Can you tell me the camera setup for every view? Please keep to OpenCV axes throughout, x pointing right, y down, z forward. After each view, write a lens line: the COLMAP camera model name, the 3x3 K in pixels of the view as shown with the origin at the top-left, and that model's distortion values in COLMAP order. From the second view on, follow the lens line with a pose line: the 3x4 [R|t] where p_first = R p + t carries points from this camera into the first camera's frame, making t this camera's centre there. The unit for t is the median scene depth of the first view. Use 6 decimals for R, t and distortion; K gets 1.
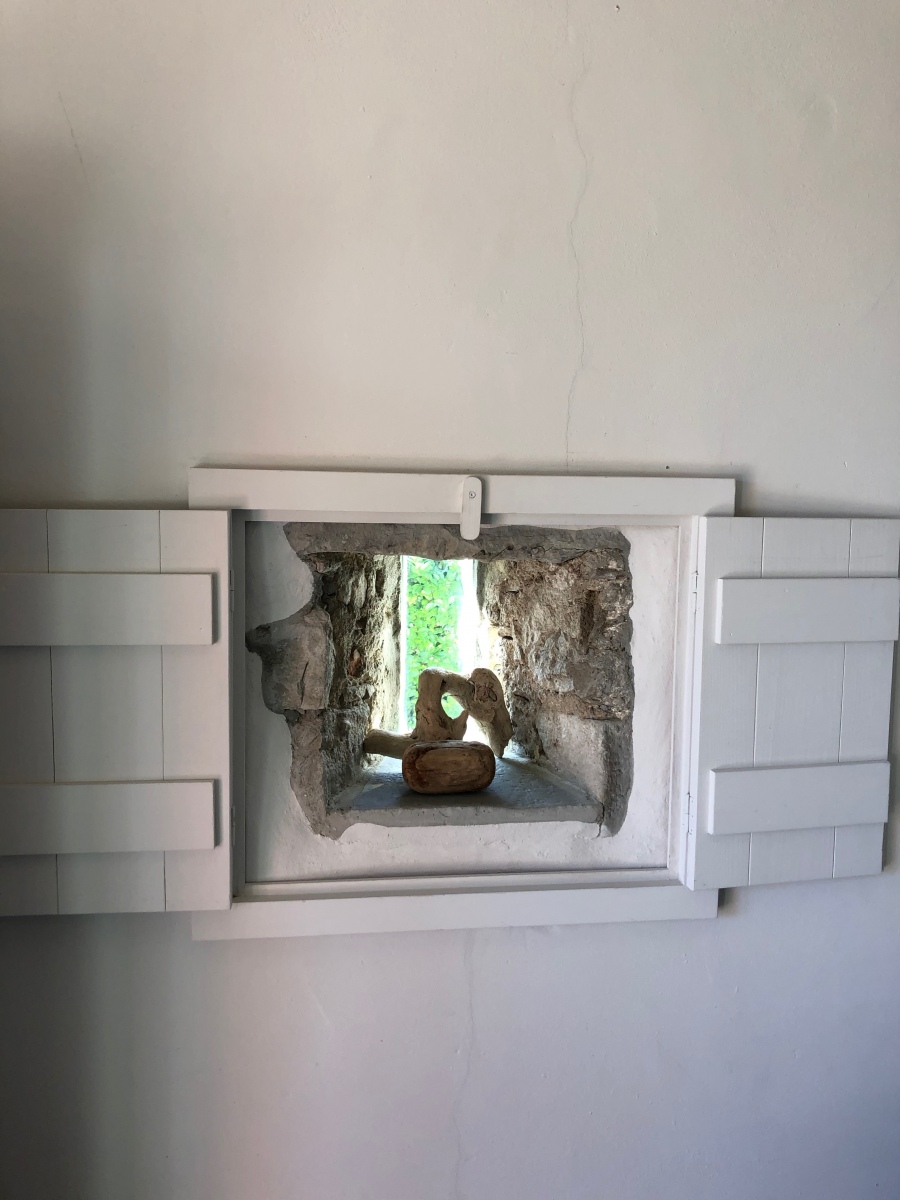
lens RADIAL K [[968.7, 0, 441.5], [0, 968.7, 603.2], [0, 0, 1]] dist [-0.006063, 0.002855]
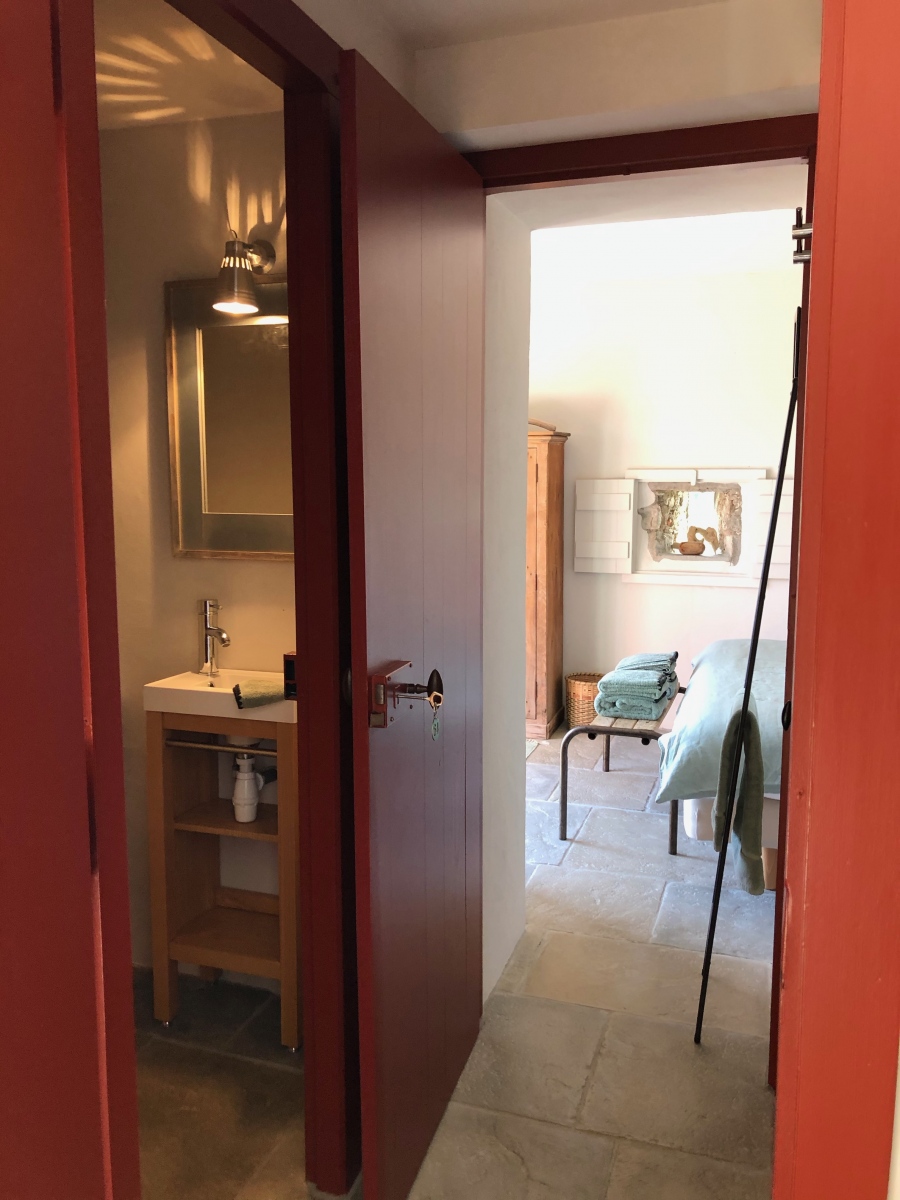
lens RADIAL K [[968.7, 0, 443.5], [0, 968.7, 595.6], [0, 0, 1]] dist [-0.006063, 0.002855]
pose [[0.896311, 0.037383, -0.441846, 0.845881], [-0.036586, 0.999277, 0.010328, 0.366339], [0.441913, 0.006908, 0.897031, -2.898440]]
